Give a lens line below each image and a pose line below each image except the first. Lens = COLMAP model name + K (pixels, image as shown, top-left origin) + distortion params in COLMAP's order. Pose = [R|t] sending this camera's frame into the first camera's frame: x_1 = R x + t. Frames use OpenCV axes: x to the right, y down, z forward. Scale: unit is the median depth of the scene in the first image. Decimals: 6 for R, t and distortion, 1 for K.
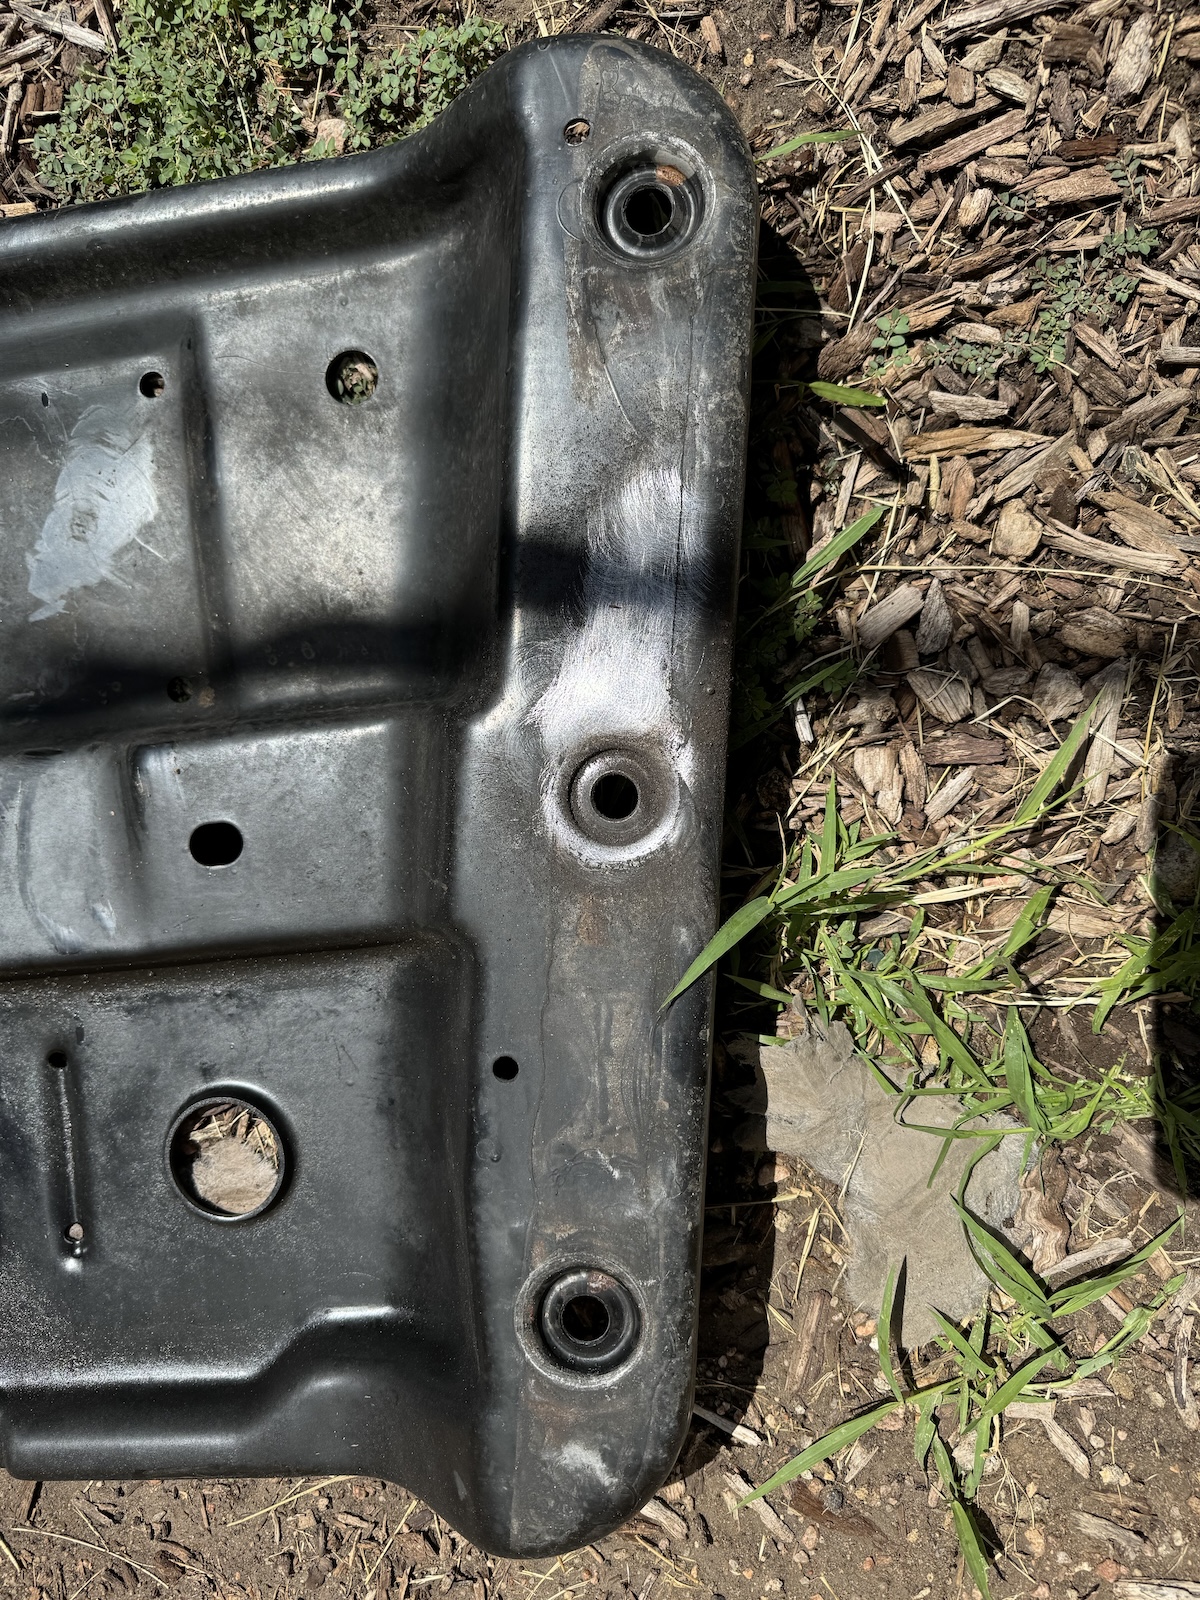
lens RADIAL K [[1110.7, 0, 600.0], [0, 1110.7, 800.0], [0, 0, 1]] dist [0.006495, -0.034502]
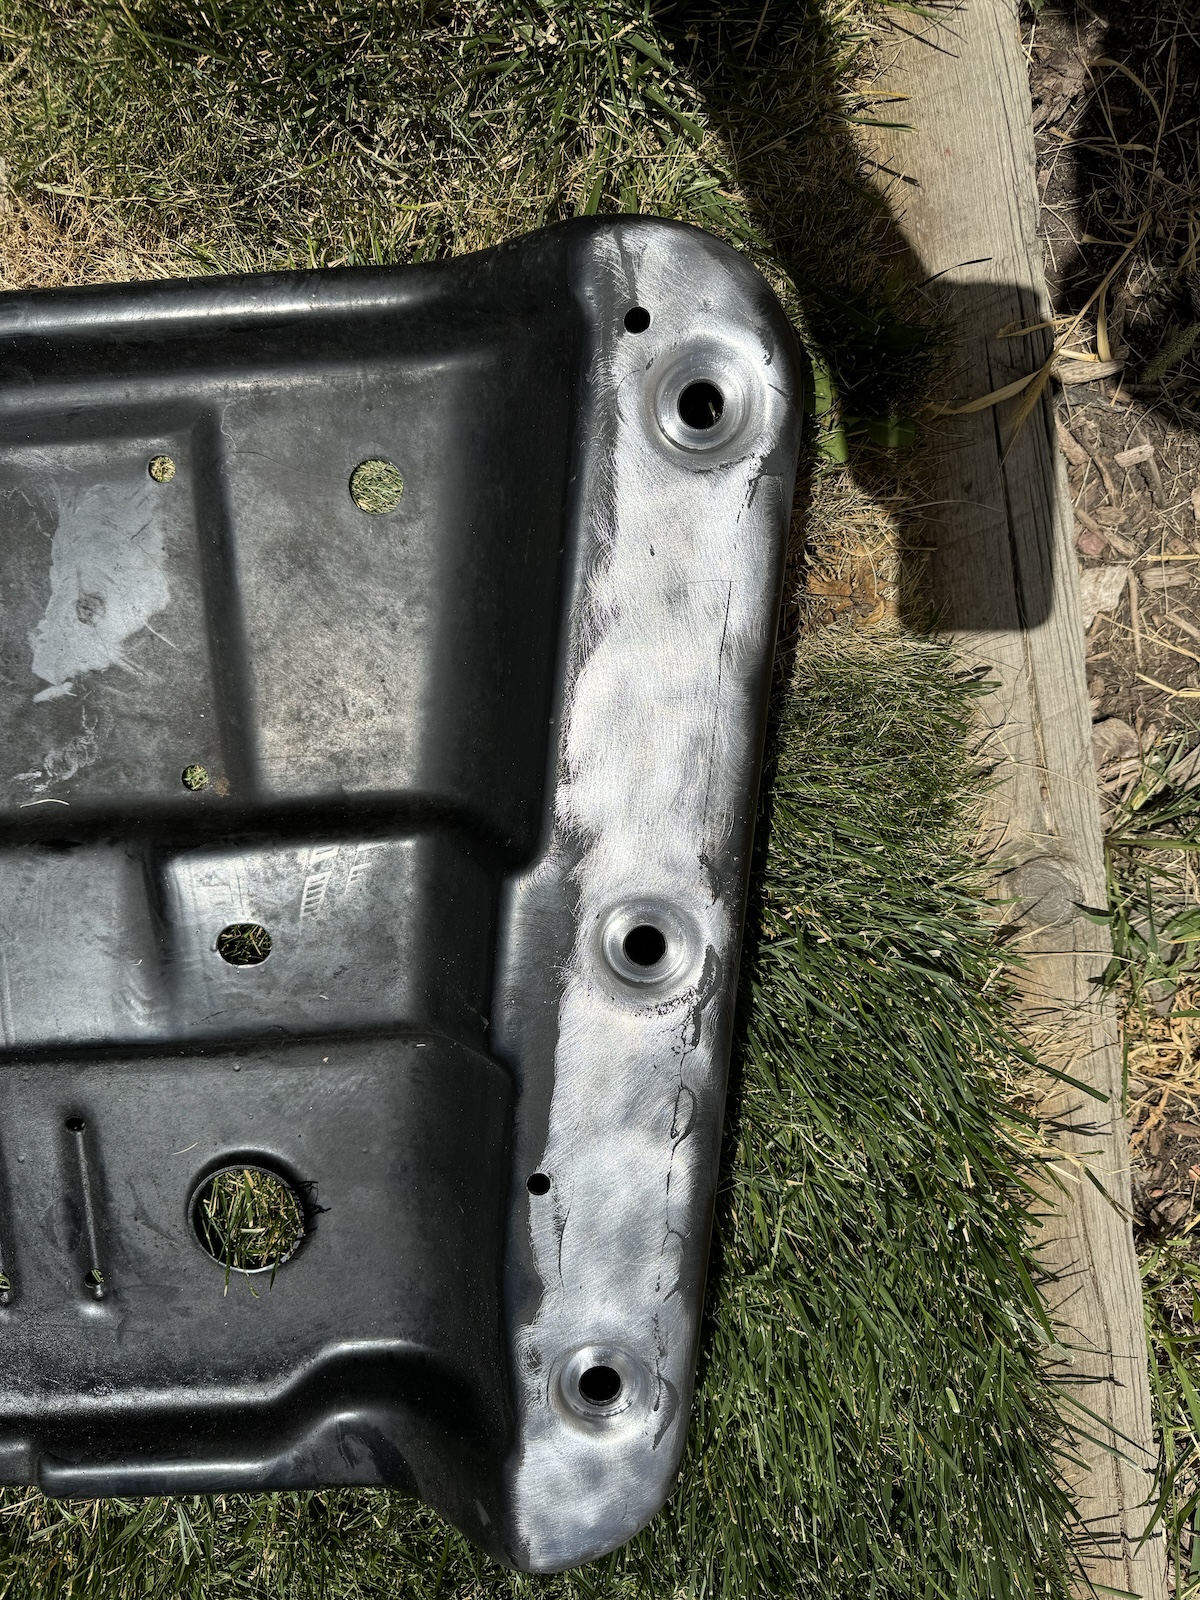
lens RADIAL K [[1110.7, 0, 600.0], [0, 1110.7, 800.0], [0, 0, 1]] dist [0.006495, -0.034502]
pose [[0.993220, 0.019990, 0.114519, -0.129034], [-0.033292, 0.992756, 0.115446, -0.217415], [-0.111382, -0.118476, 0.986690, -0.053218]]
